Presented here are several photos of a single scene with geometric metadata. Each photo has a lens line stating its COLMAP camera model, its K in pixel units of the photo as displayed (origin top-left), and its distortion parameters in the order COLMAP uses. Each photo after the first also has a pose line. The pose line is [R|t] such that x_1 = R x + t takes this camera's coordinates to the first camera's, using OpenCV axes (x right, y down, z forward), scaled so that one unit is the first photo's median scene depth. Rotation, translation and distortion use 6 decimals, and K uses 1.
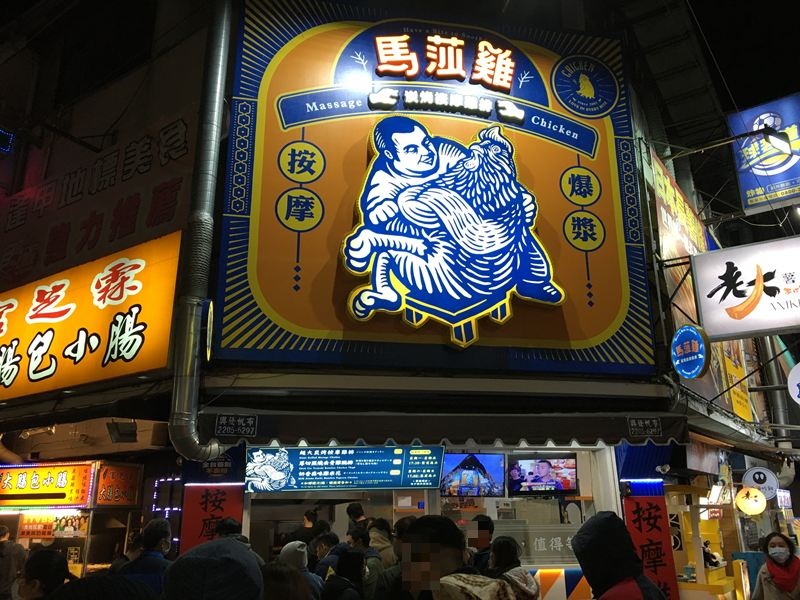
lens RADIAL K [[670.8, 0, 400.1], [0, 670.8, 296.6], [0, 0, 1]] dist [0.052263, -0.011058]
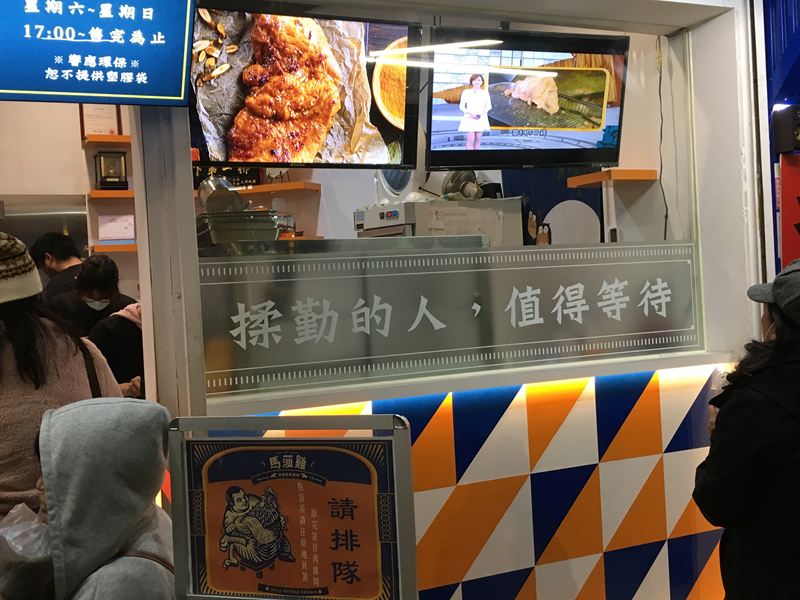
lens RADIAL K [[876.9, 0, 400.3], [0, 876.9, 297.5], [0, 0, 1]] dist [0.031191, 0.000000]
pose [[0.967103, -0.040549, 0.251134, 0.053335], [-0.042026, 0.948182, 0.314936, 0.259157], [-0.250891, -0.315129, 0.915285, 0.707458]]
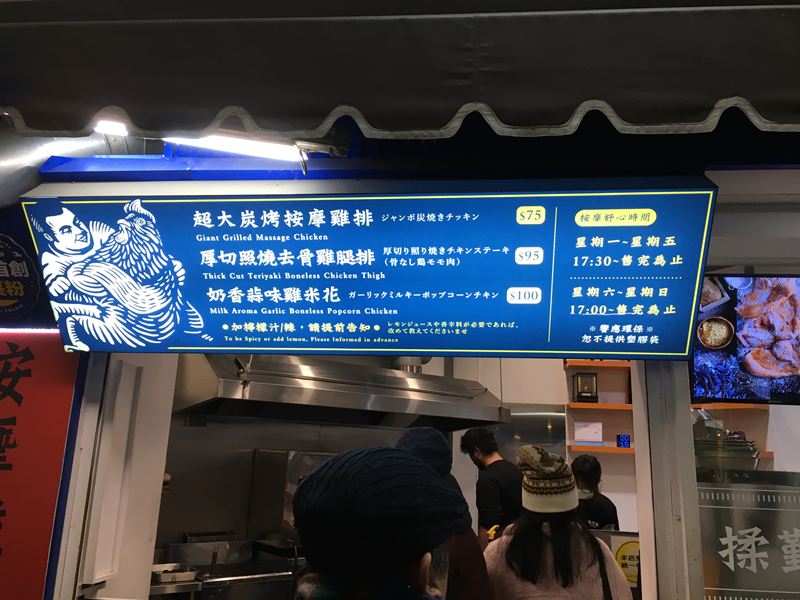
lens RADIAL K [[670.8, 0, 399.7], [0, 670.8, 299.8], [0, 0, 1]] dist [0.052263, -0.011058]
pose [[0.959506, -0.015649, -0.281253, 0.022902], [0.037400, 0.996693, 0.072134, 0.243865], [0.279194, -0.079732, 0.956919, 0.718727]]
